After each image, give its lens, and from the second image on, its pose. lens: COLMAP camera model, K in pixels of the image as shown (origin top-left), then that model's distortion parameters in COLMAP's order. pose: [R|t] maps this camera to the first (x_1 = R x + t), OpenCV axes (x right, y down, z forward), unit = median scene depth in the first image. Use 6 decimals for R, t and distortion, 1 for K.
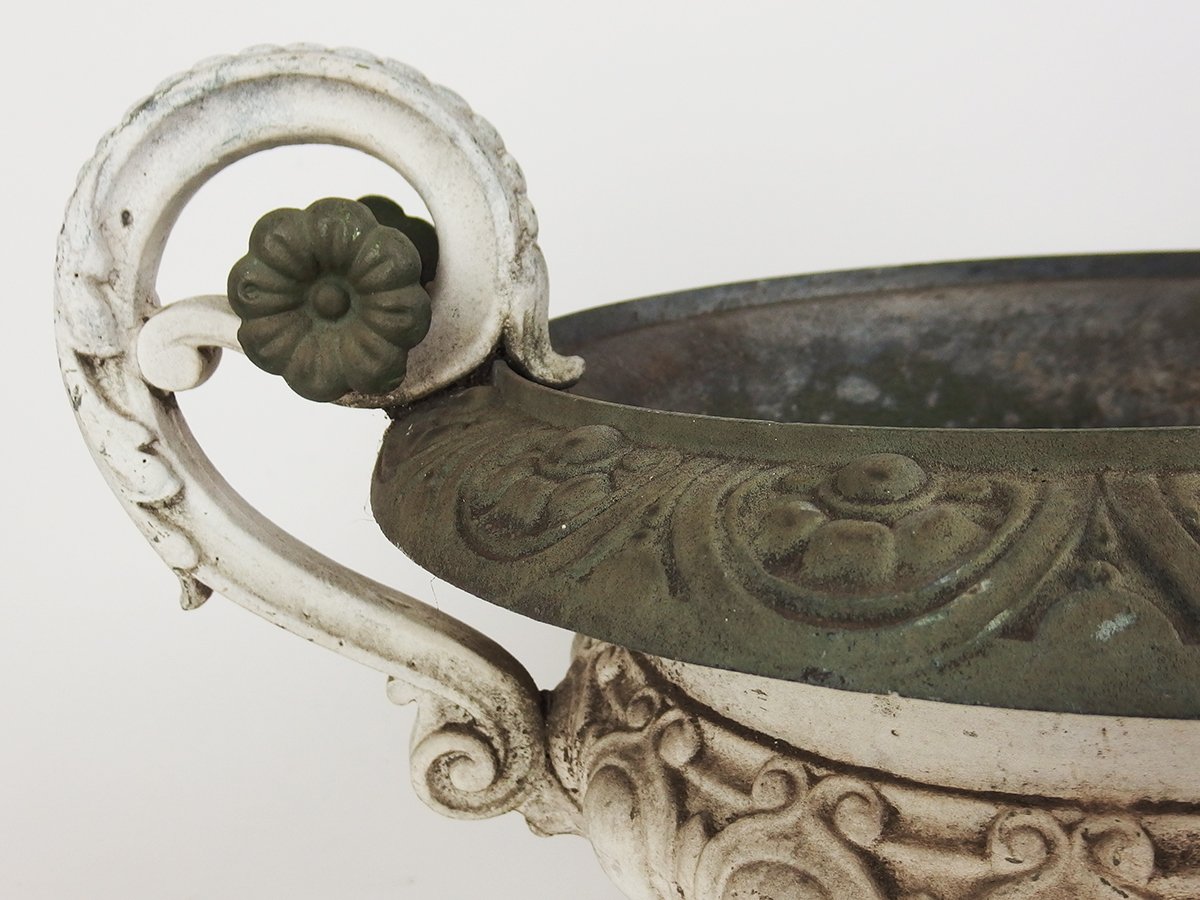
lens RADIAL K [[1121.5, 0, 593.7], [0, 1121.5, 470.4], [0, 0, 1]] dist [-0.045690, 0.000000]
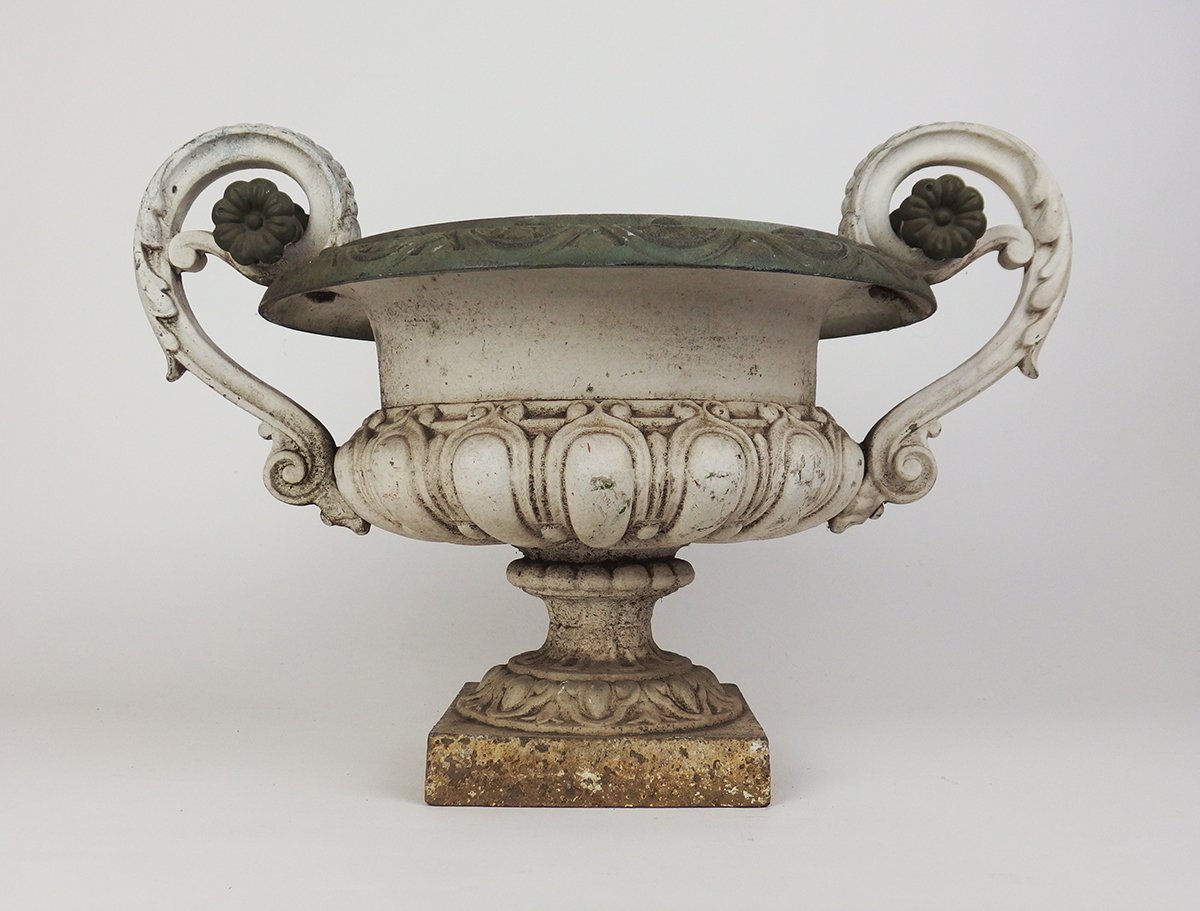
lens RADIAL K [[1328.5, 0, 574.7], [0, 1328.5, 482.5], [0, 0, 1]] dist [-0.040234, 0.000000]
pose [[0.992584, 0.085109, -0.086797, 0.627166], [-0.103792, 0.965046, -0.240650, 0.851314], [0.063282, 0.247875, 0.966723, -1.307922]]
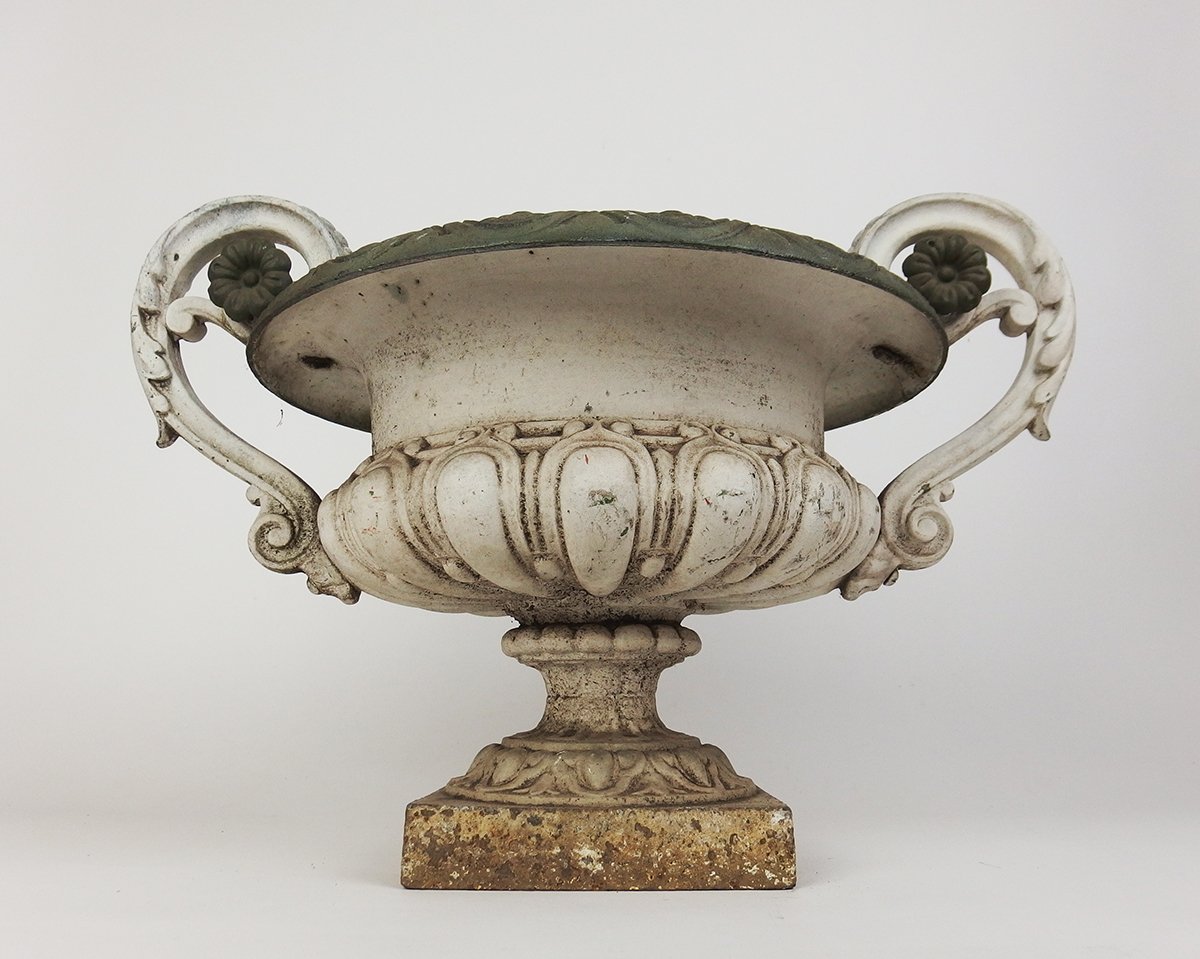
lens RADIAL K [[1066.9, 0, 595.4], [0, 1066.9, 511.1], [0, 0, 1]] dist [-0.044200, 0.014248]
pose [[0.993369, 0.069089, -0.091898, 0.618862], [-0.100741, 0.908239, -0.406144, 0.965224], [0.055405, 0.412708, 0.909177, -0.654820]]
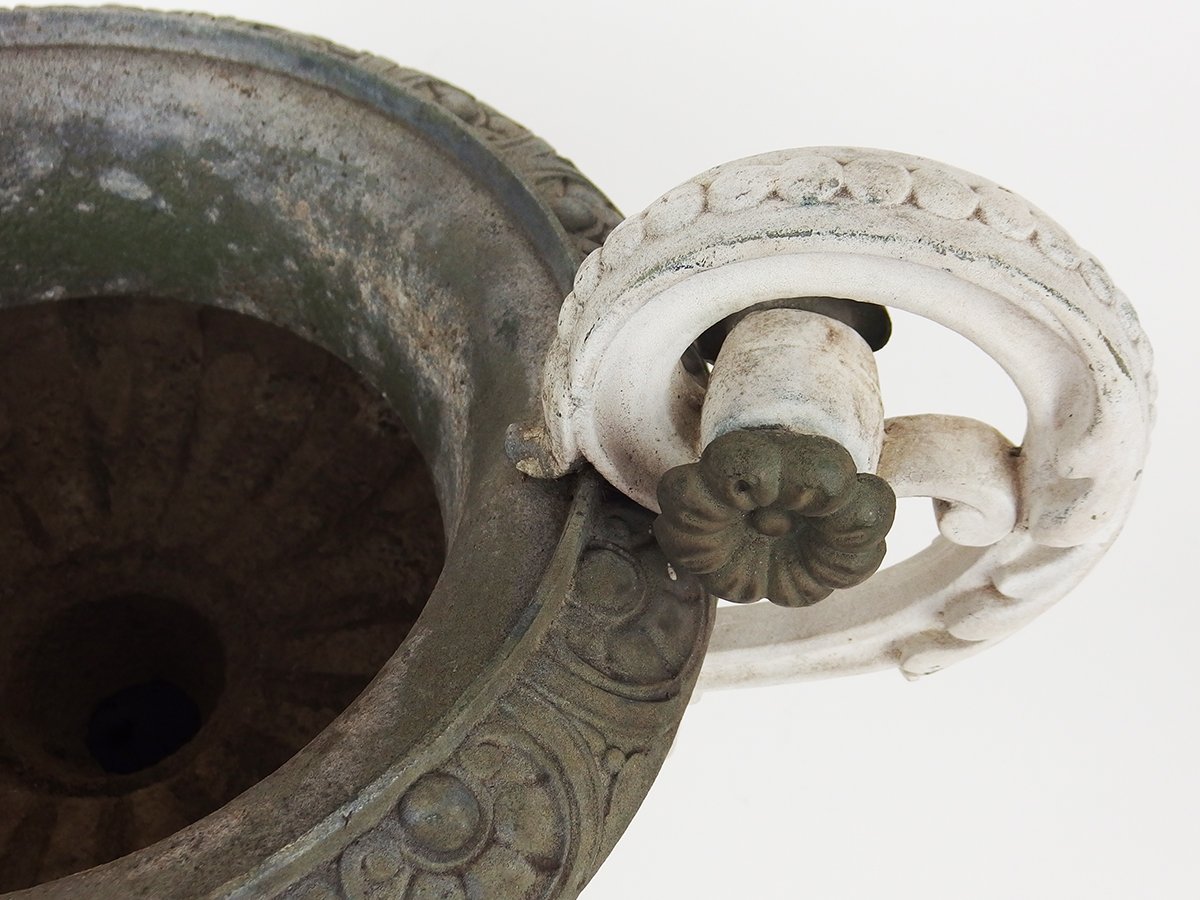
lens RADIAL K [[1121.5, 0, 591.0], [0, 1121.5, 471.4], [0, 0, 1]] dist [-0.045690, 0.000000]
pose [[0.962775, 0.269772, 0.016919, 0.905598], [-0.228363, 0.778309, 0.584881, -0.694985], [0.144617, -0.566972, 0.810943, 0.340912]]
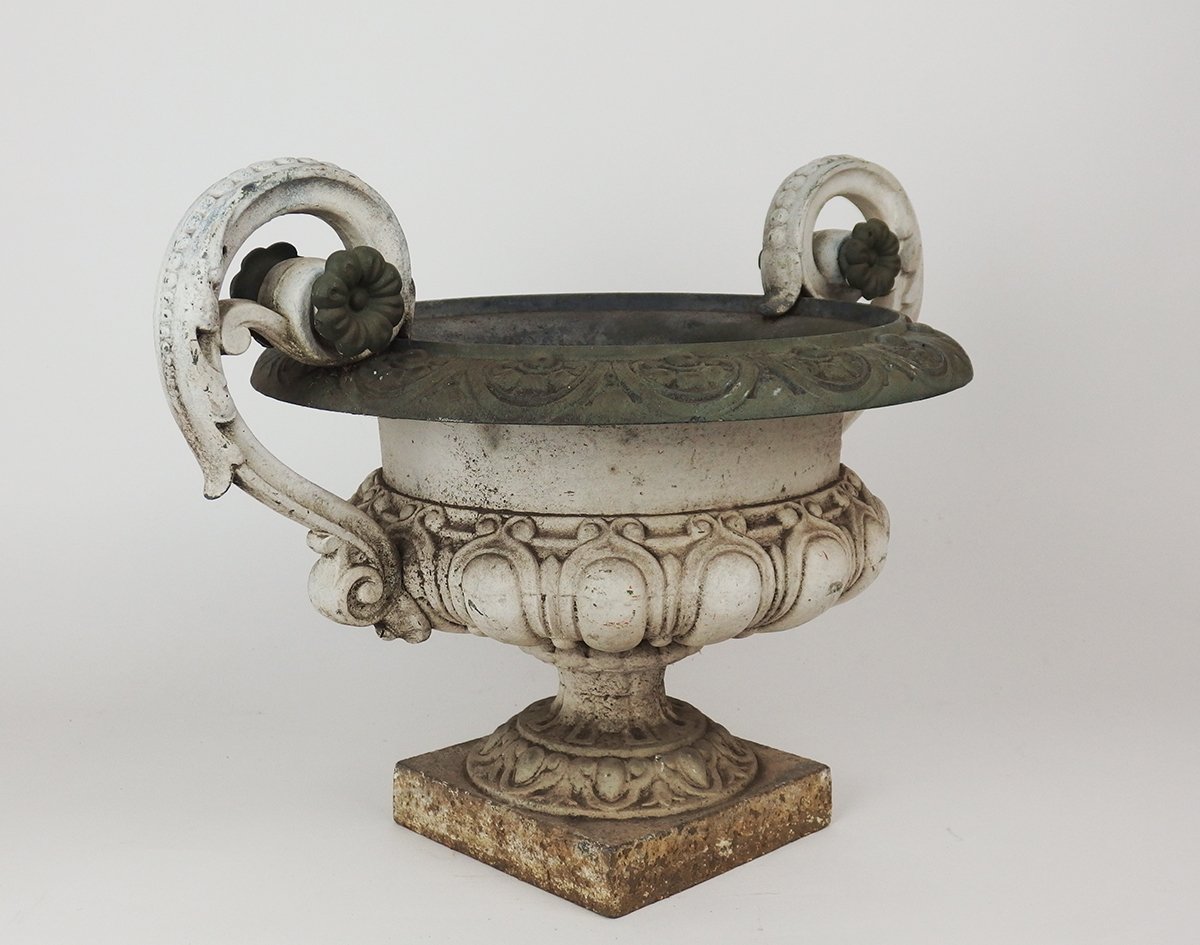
lens RADIAL K [[1660.8, 0, 535.3], [0, 1660.8, 474.9], [0, 0, 1]] dist [-0.034031, 0.000000]
pose [[0.777190, -0.039936, 0.627998, -1.544172], [0.105902, 0.992051, -0.067974, 0.312183], [-0.620291, 0.119335, 0.775241, -1.133675]]
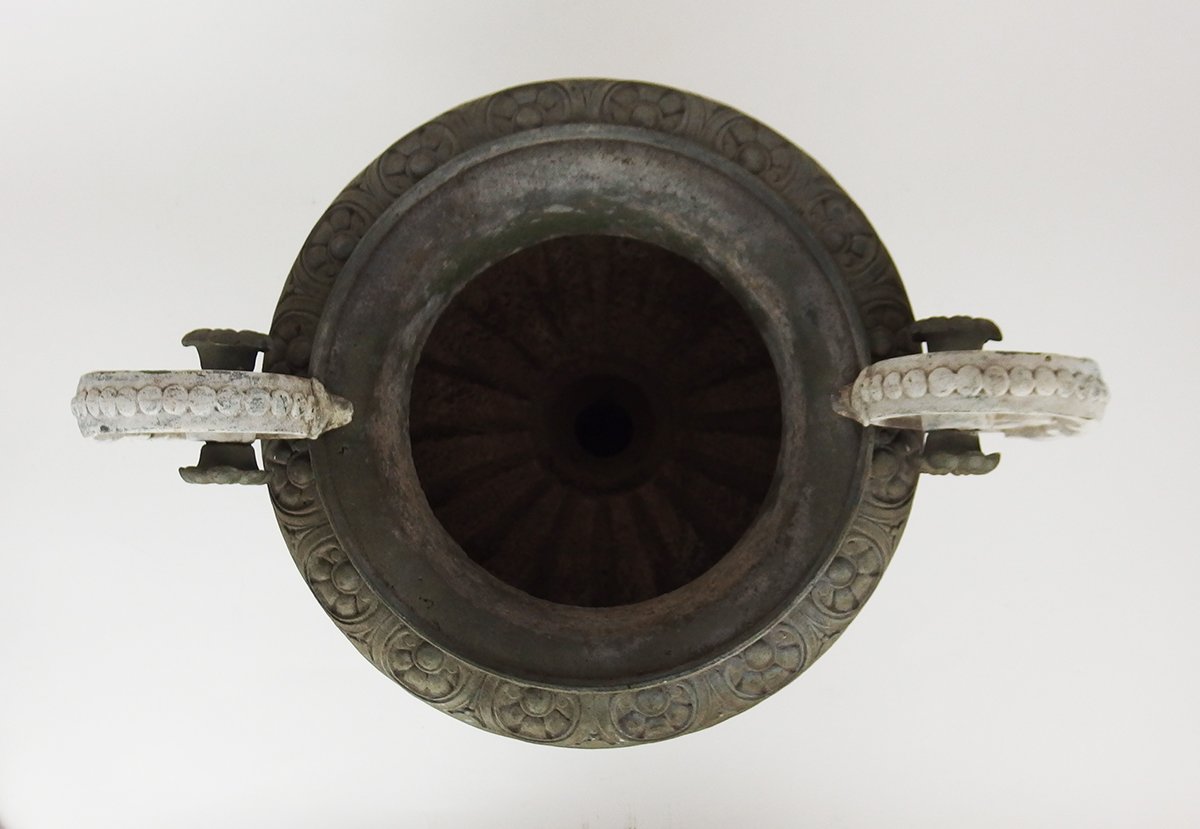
lens RADIAL K [[1148.1, 0, 635.3], [0, 1148.1, 508.0], [0, 0, 1]] dist [-0.069980, 0.000000]
pose [[0.995425, 0.052987, 0.079509, 0.345230], [-0.089826, 0.235362, 0.967748, -2.102214], [0.032565, -0.970462, 0.239045, 0.370964]]
